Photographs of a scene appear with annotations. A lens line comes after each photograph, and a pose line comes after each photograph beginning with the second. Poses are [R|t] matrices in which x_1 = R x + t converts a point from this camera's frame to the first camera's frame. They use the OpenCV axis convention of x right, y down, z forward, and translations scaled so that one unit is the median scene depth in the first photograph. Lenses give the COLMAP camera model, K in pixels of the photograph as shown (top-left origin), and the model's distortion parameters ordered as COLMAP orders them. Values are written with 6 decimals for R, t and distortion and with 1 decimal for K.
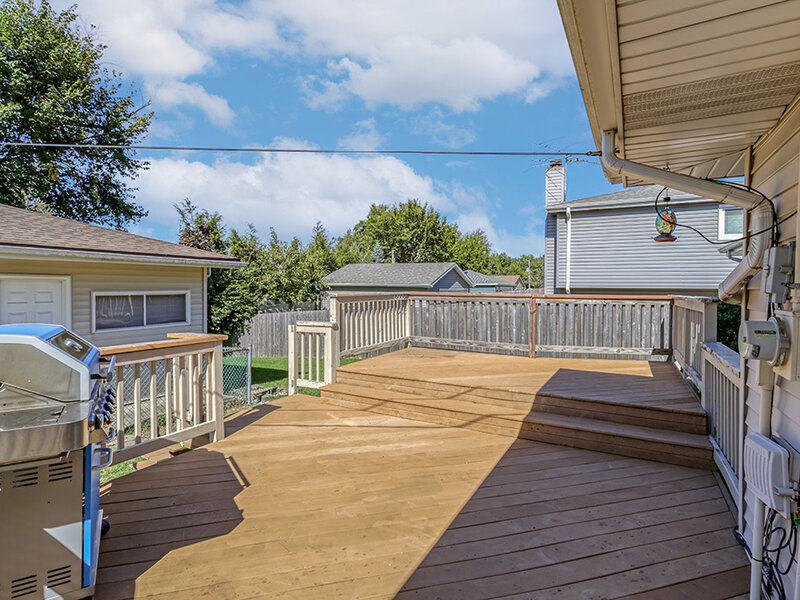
lens RADIAL K [[419.2, 0, 400.4], [0, 419.2, 296.6], [0, 0, 1]] dist [-0.003681, 0.001377]
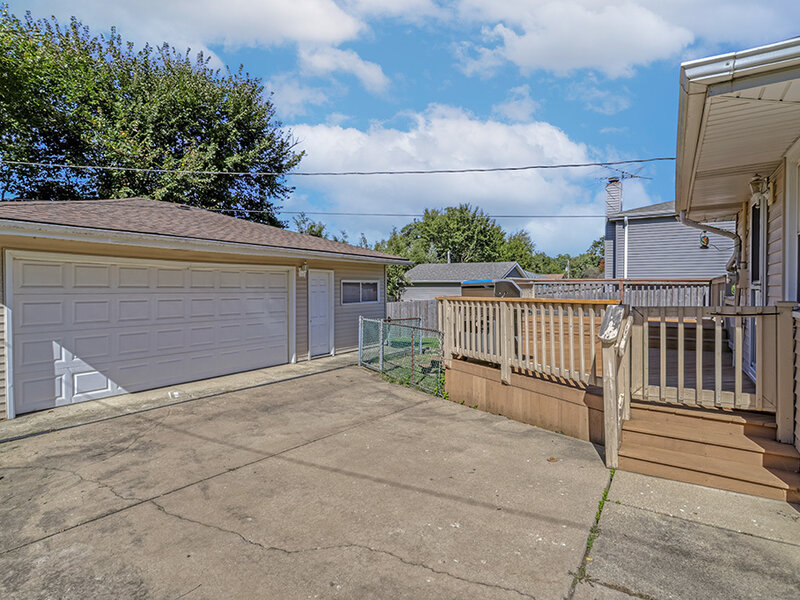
lens RADIAL K [[419.2, 0, 400.4], [0, 419.2, 296.0], [0, 0, 1]] dist [-0.003681, 0.001377]
pose [[0.997388, -0.004613, -0.072085, -0.061245], [0.004347, 0.999983, -0.003847, 0.009357], [0.072101, 0.003523, 0.997391, -0.099499]]
